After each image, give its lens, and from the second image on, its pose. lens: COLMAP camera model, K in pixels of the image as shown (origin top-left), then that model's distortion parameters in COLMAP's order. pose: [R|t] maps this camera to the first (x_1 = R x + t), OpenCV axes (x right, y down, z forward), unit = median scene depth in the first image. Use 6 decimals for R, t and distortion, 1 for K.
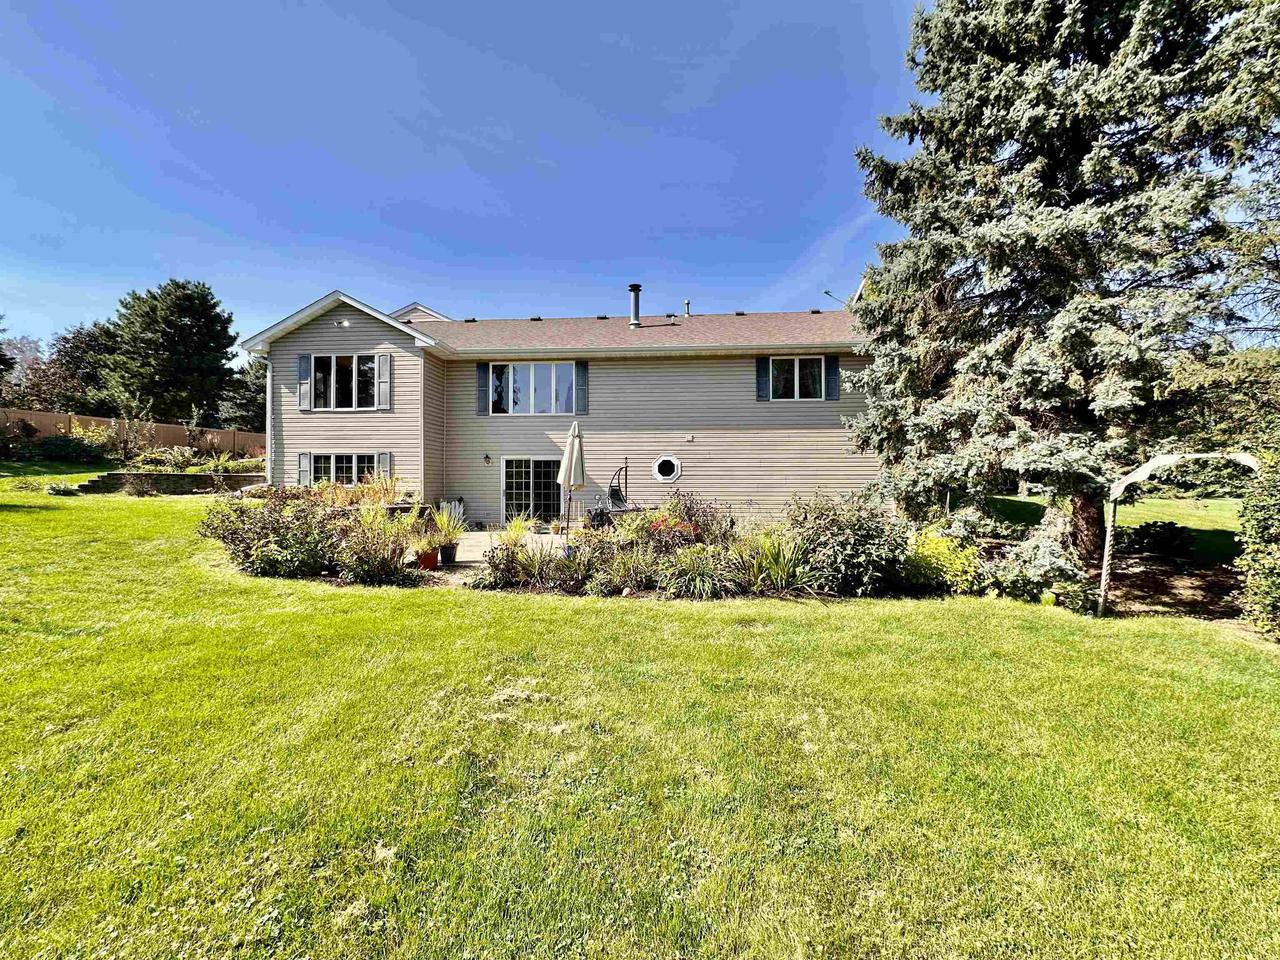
lens RADIAL K [[513.2, 0, 638.2], [0, 513.2, 475.7], [0, 0, 1]] dist [0.007417, -0.000143]
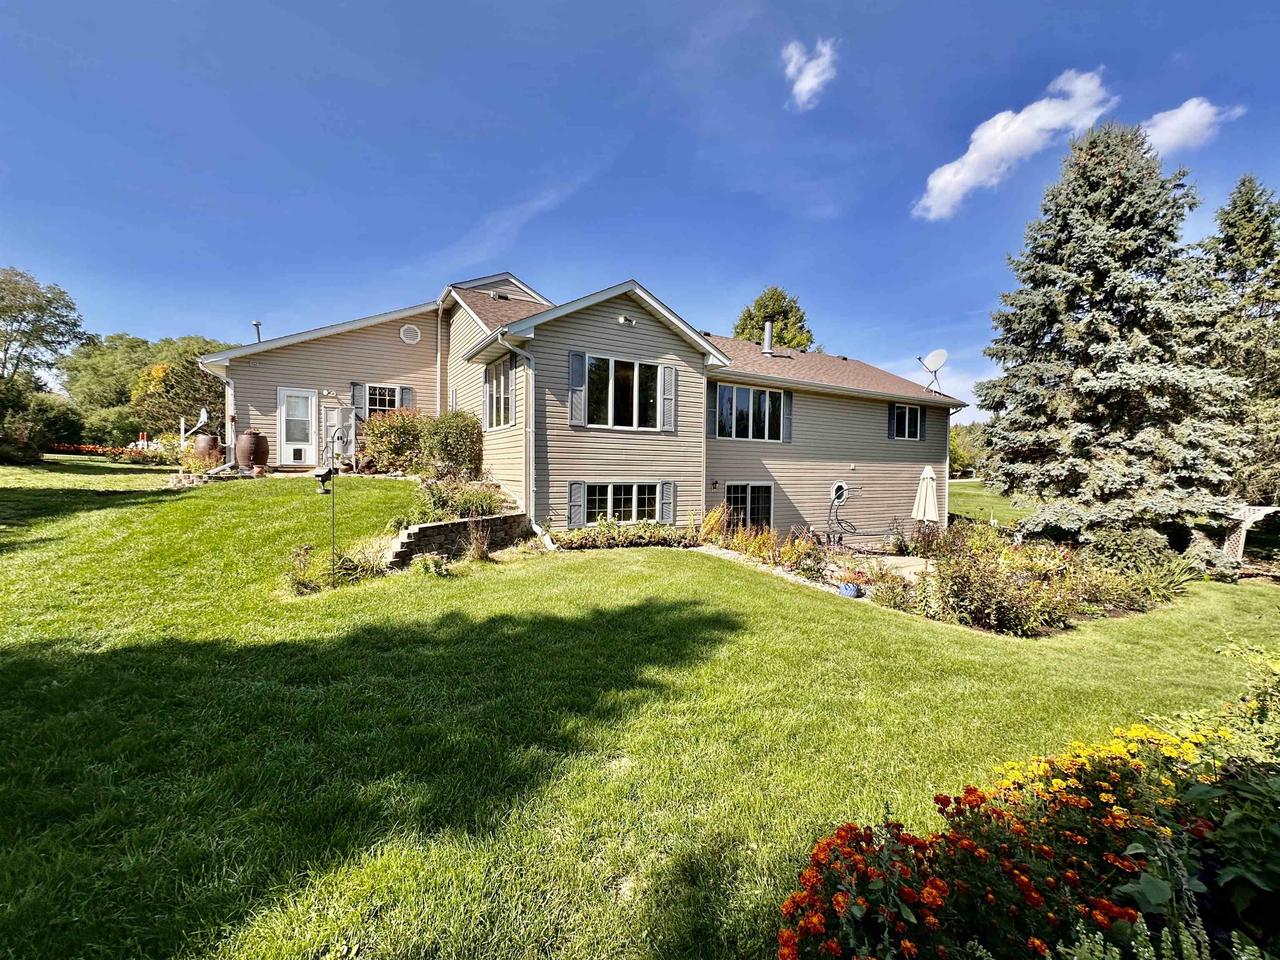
lens RADIAL K [[513.2, 0, 633.7], [0, 513.2, 485.1], [0, 0, 1]] dist [0.007417, -0.000143]
pose [[0.822106, -0.007910, 0.569280, -1.014309], [-0.020965, 0.998805, 0.044154, -0.075150], [-0.568948, -0.048234, 0.820958, 0.326823]]
